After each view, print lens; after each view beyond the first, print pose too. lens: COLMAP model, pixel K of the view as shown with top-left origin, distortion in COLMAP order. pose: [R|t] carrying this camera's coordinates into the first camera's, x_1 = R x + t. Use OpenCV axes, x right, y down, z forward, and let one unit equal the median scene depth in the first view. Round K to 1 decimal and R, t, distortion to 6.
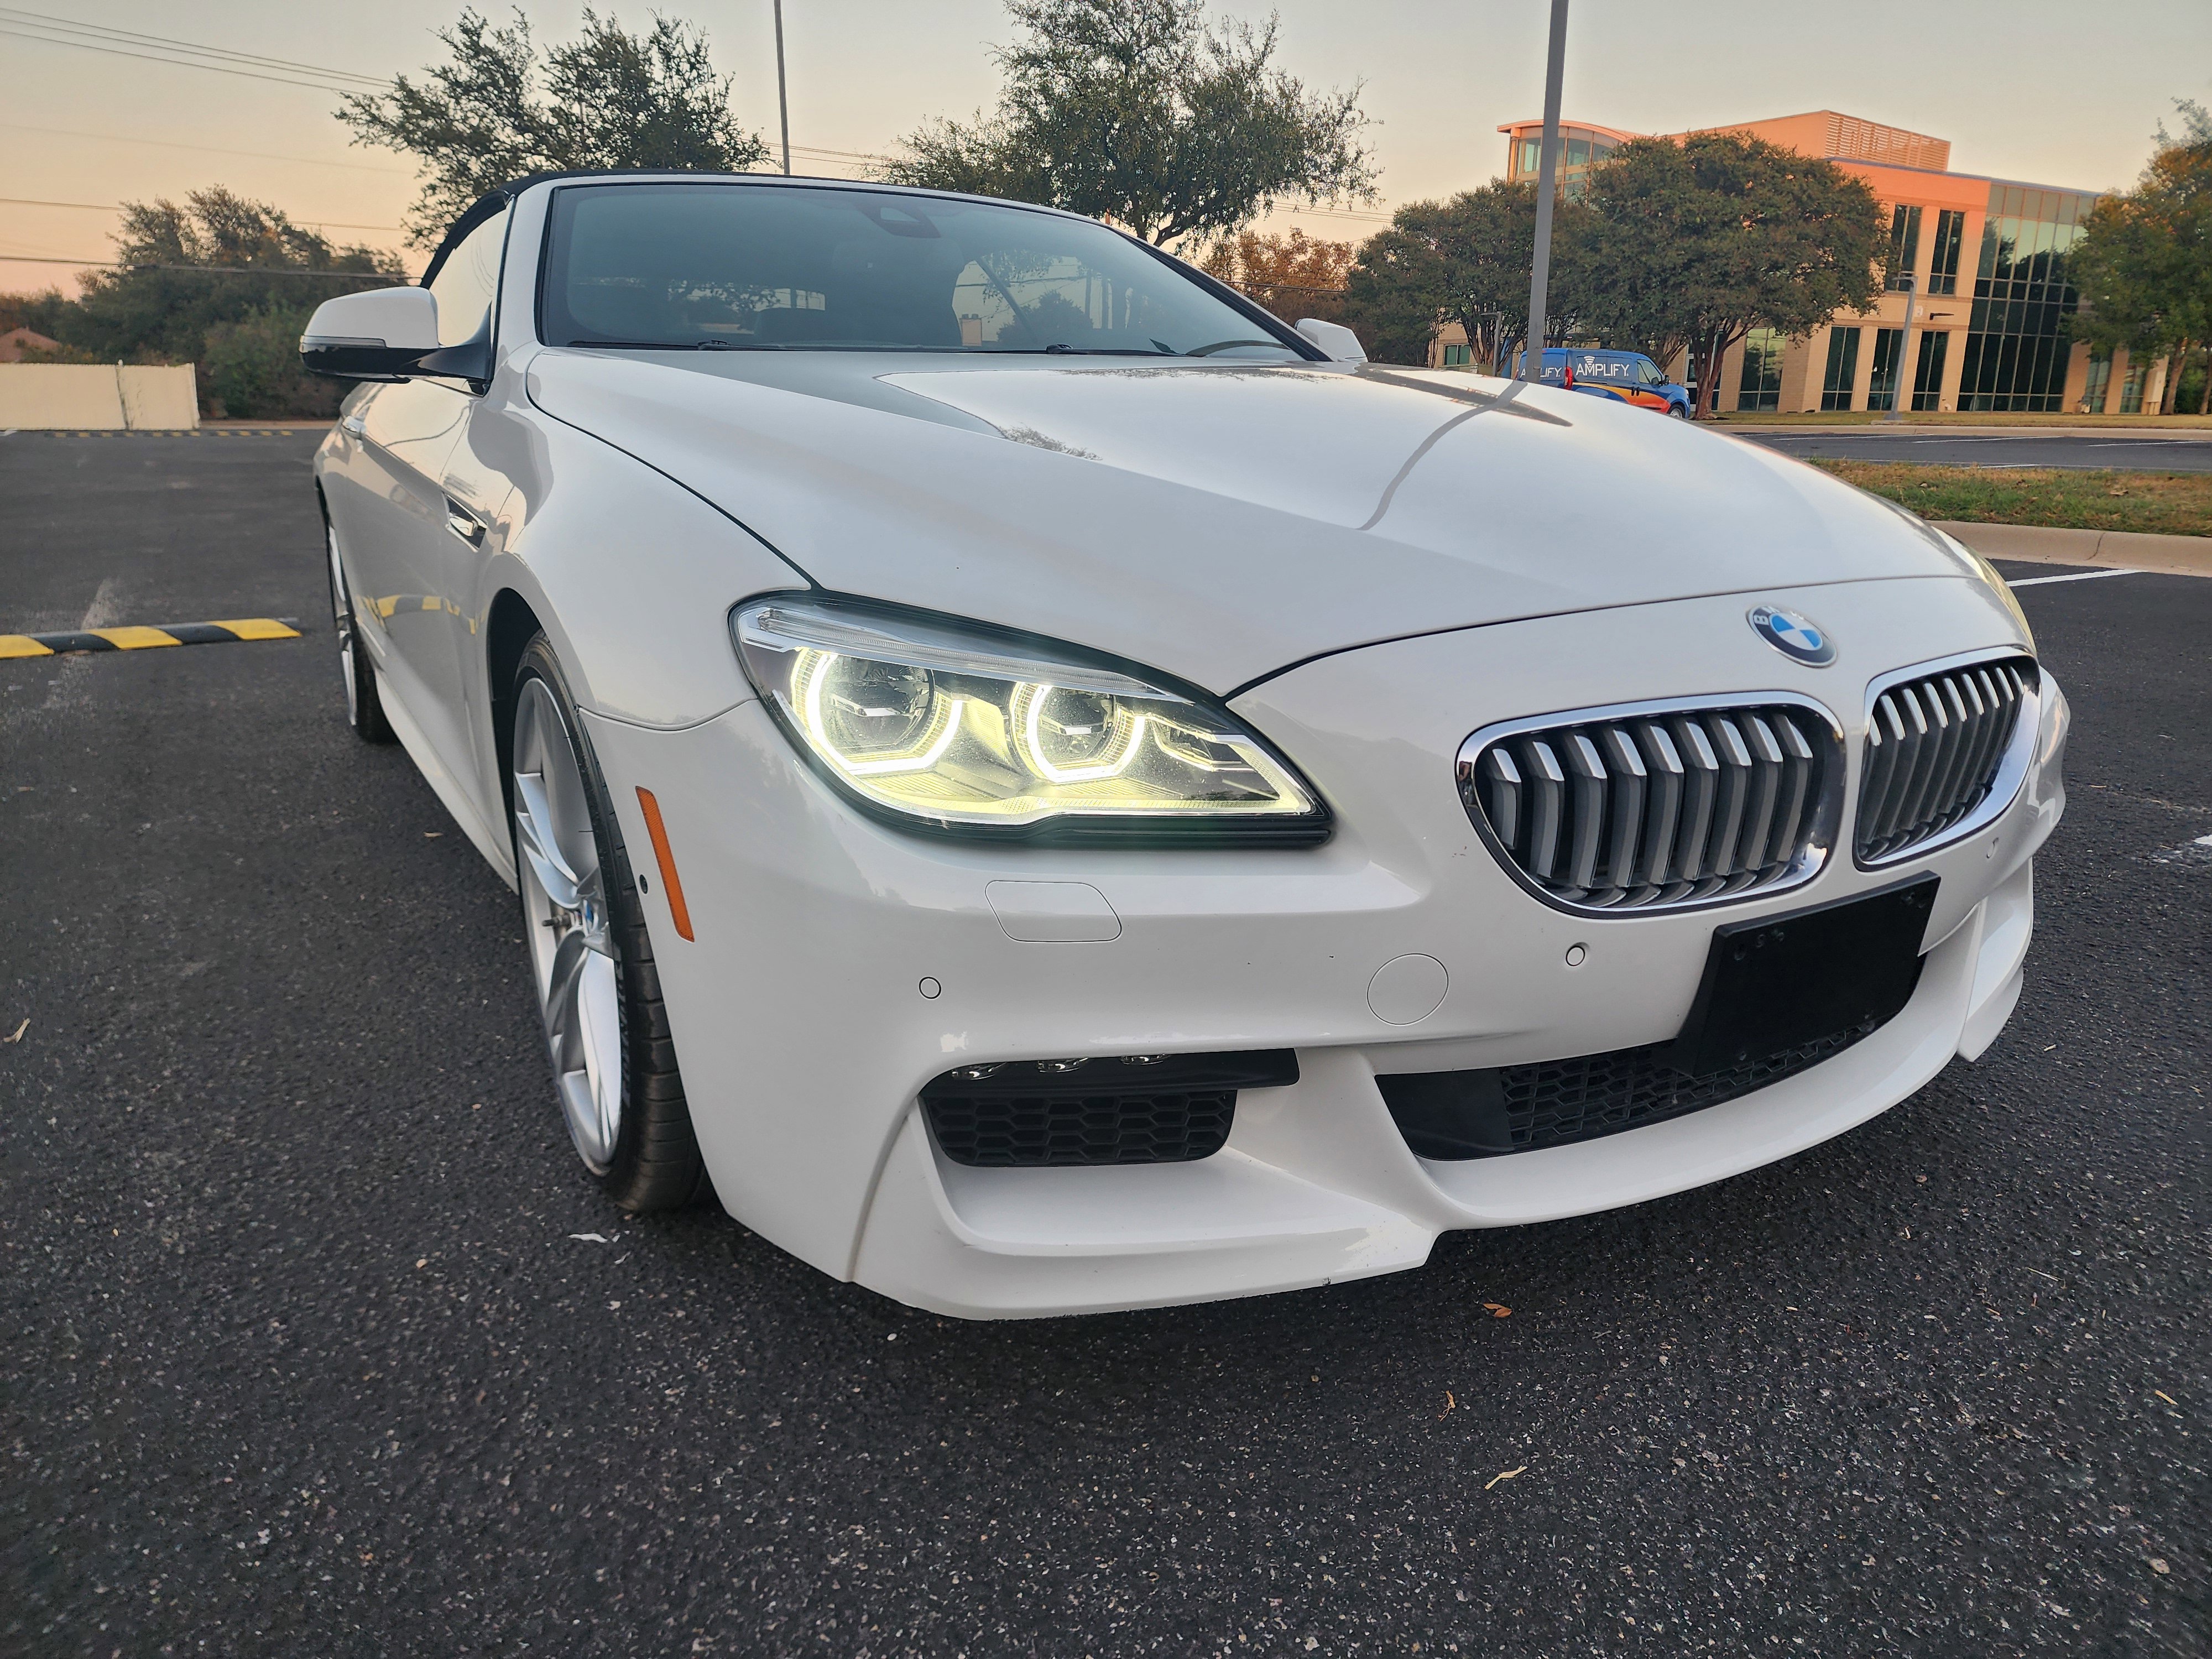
lens RADIAL K [[1492.7, 0, 1156.1], [0, 1492.7, 820.8], [0, 0, 1]] dist [0.079122, -0.065802]
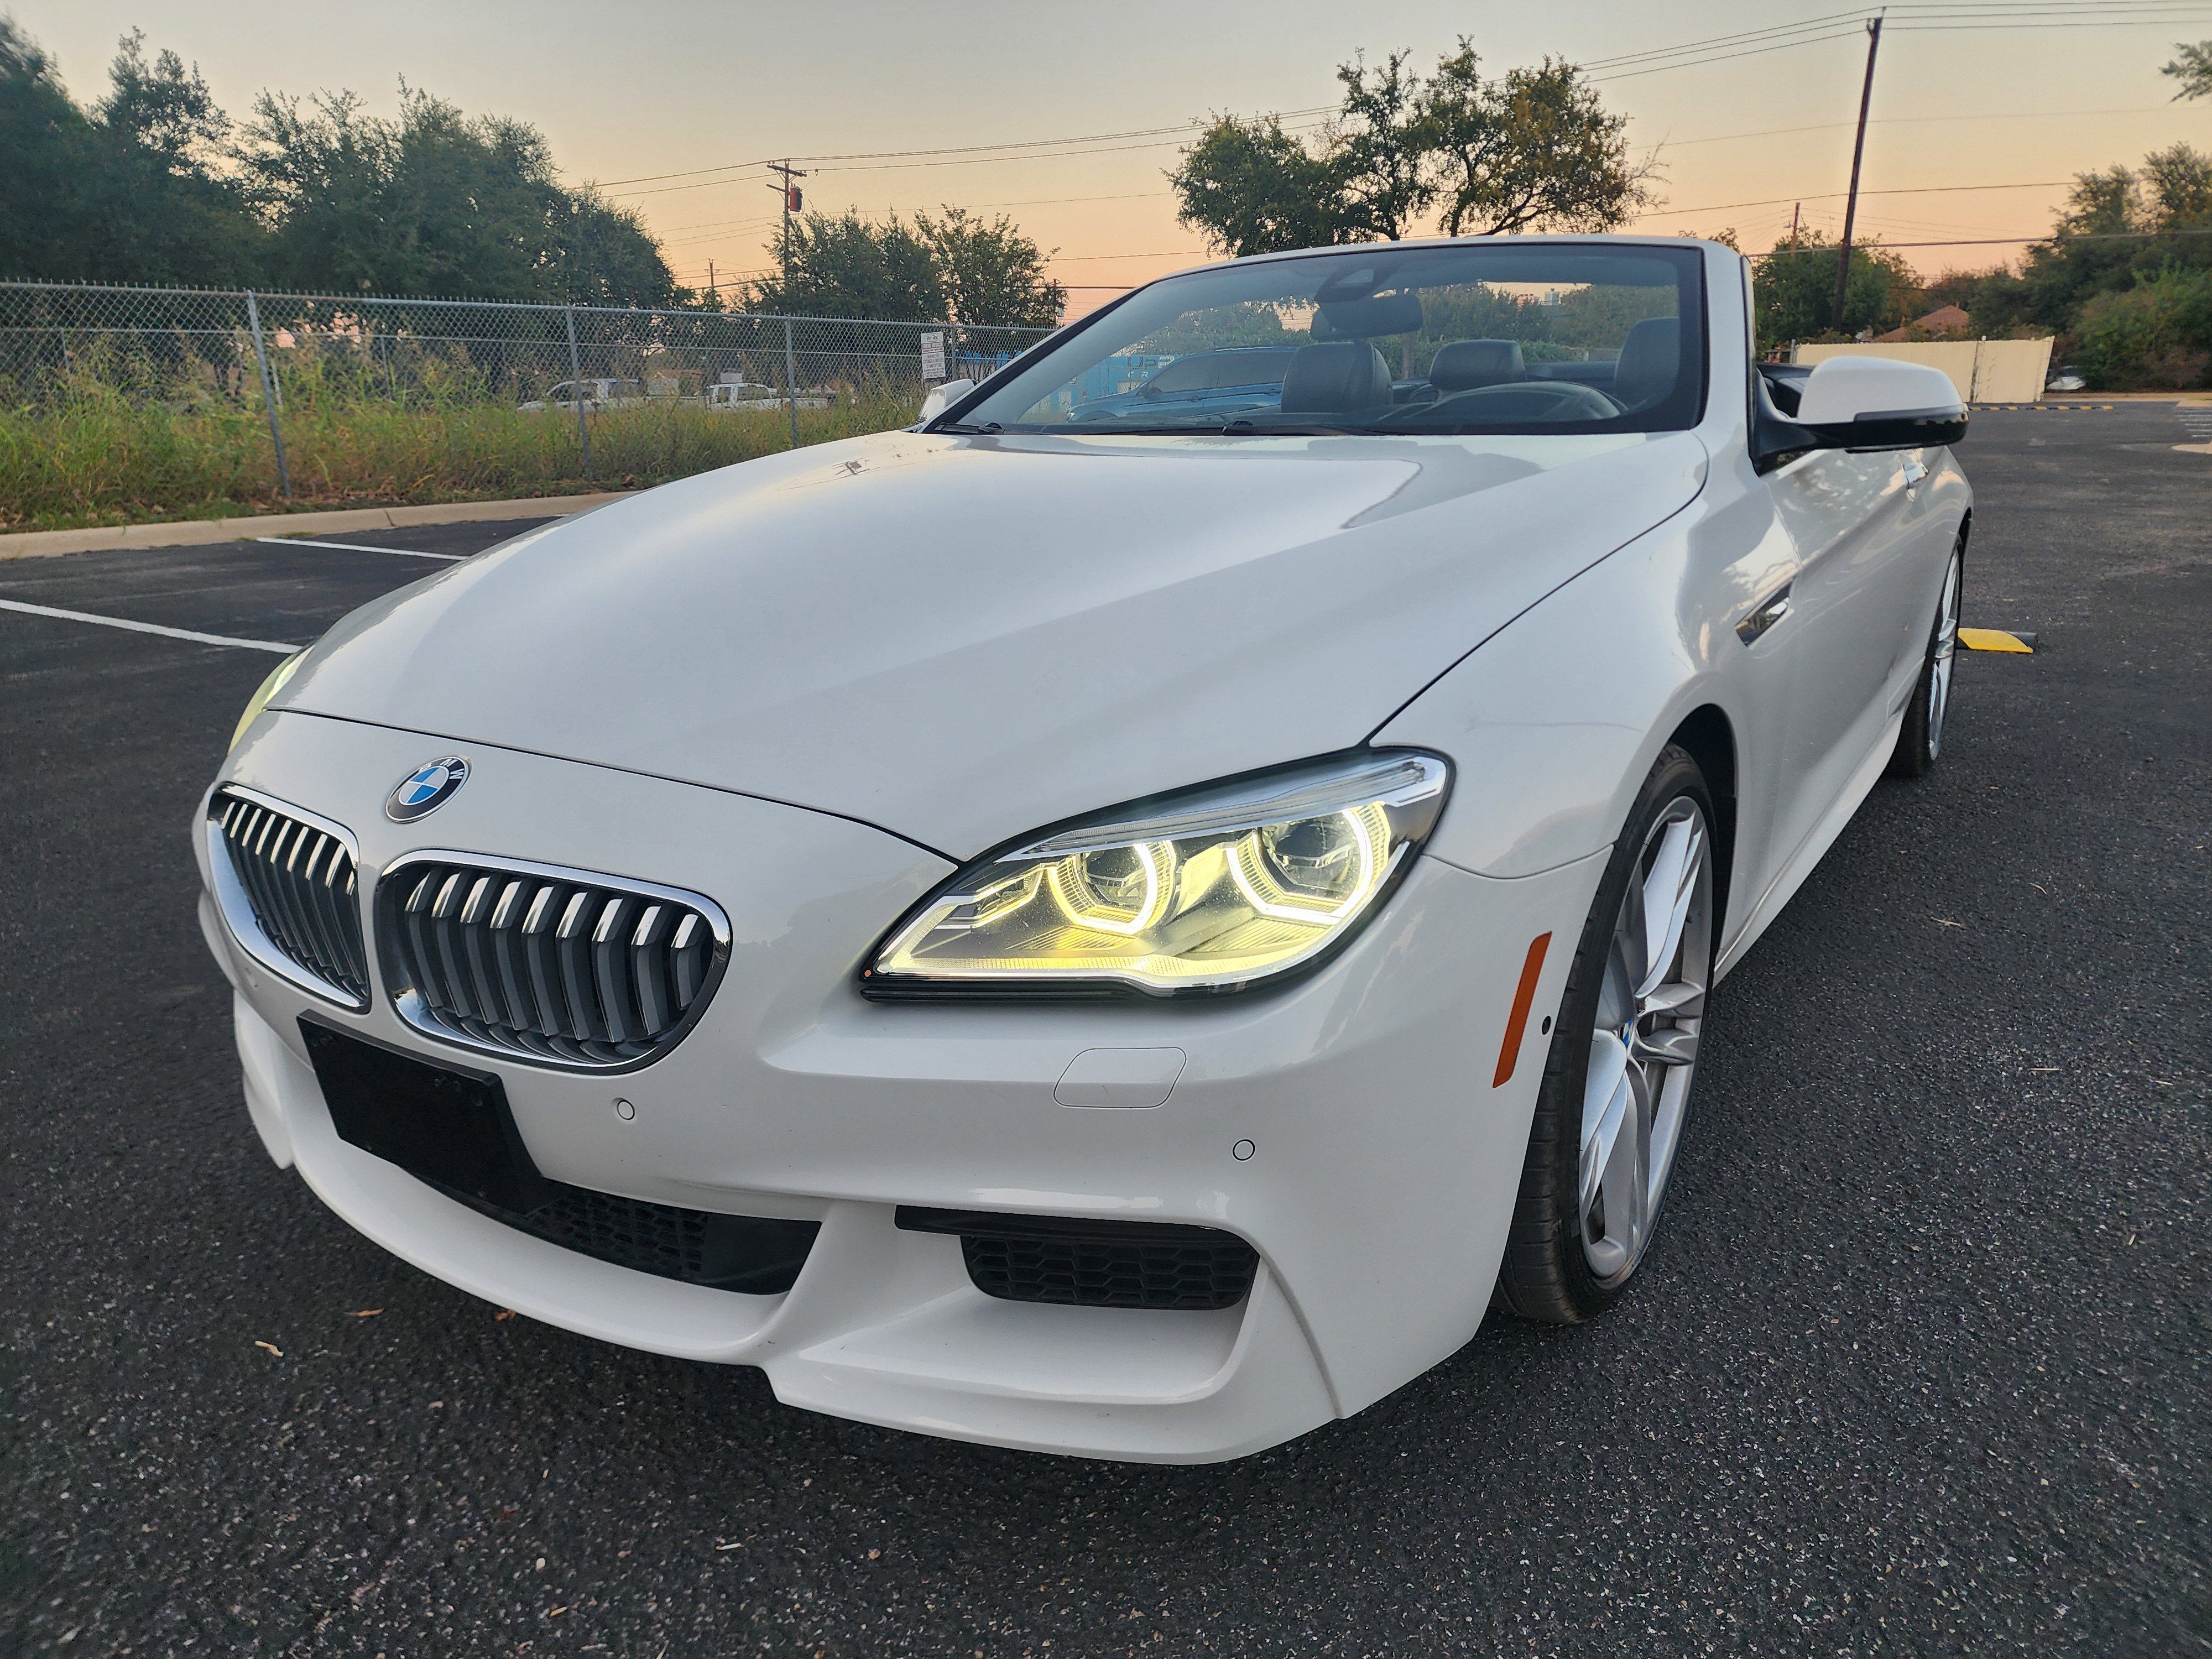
lens RADIAL K [[1492.7, 0, 1118.8], [0, 1492.7, 843.0], [0, 0, 1]] dist [0.079122, -0.065802]
pose [[0.434016, 0.258790, -0.862936, 0.098276], [-0.229455, 0.958019, 0.171900, -0.024024], [0.871195, 0.123398, 0.475176, 0.059623]]
